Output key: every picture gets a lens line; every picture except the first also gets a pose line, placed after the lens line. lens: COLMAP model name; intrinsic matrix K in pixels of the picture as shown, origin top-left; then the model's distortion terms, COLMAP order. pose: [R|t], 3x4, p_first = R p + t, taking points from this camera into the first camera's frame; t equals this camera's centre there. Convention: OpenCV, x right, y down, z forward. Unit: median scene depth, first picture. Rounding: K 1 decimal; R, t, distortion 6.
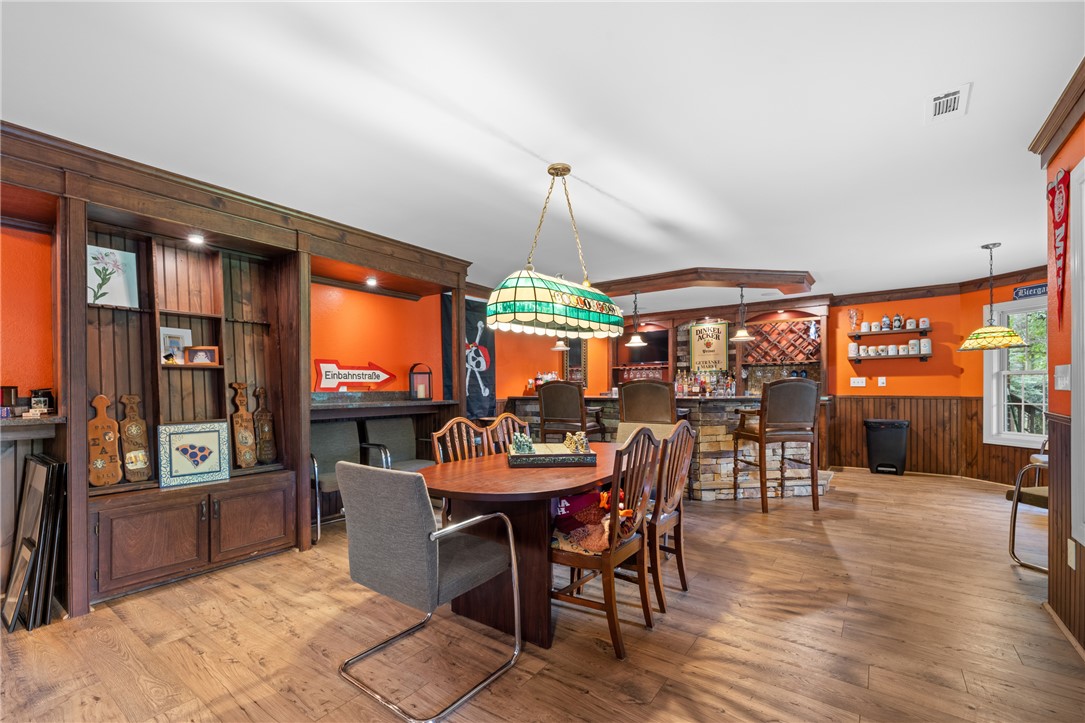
lens RADIAL K [[466.4, 0, 539.6], [0, 466.4, 401.6], [0, 0, 1]] dist [0.001293, -0.000185]
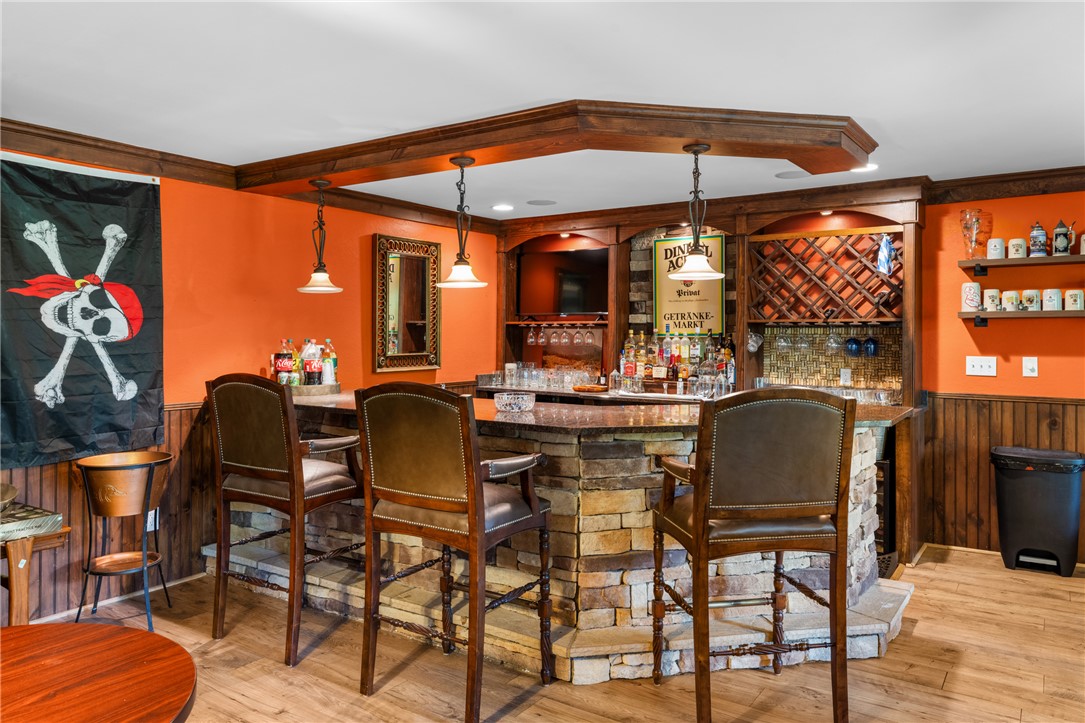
lens RADIAL K [[761.9, 0, 541.8], [0, 761.9, 352.3], [0, 0, 1]] dist [-0.002739, 0.002275]
pose [[0.999237, 0.007568, 0.038304, 0.213986], [-0.007347, 0.999956, -0.005903, -0.048214], [-0.038347, 0.005617, 0.999249, 0.255461]]
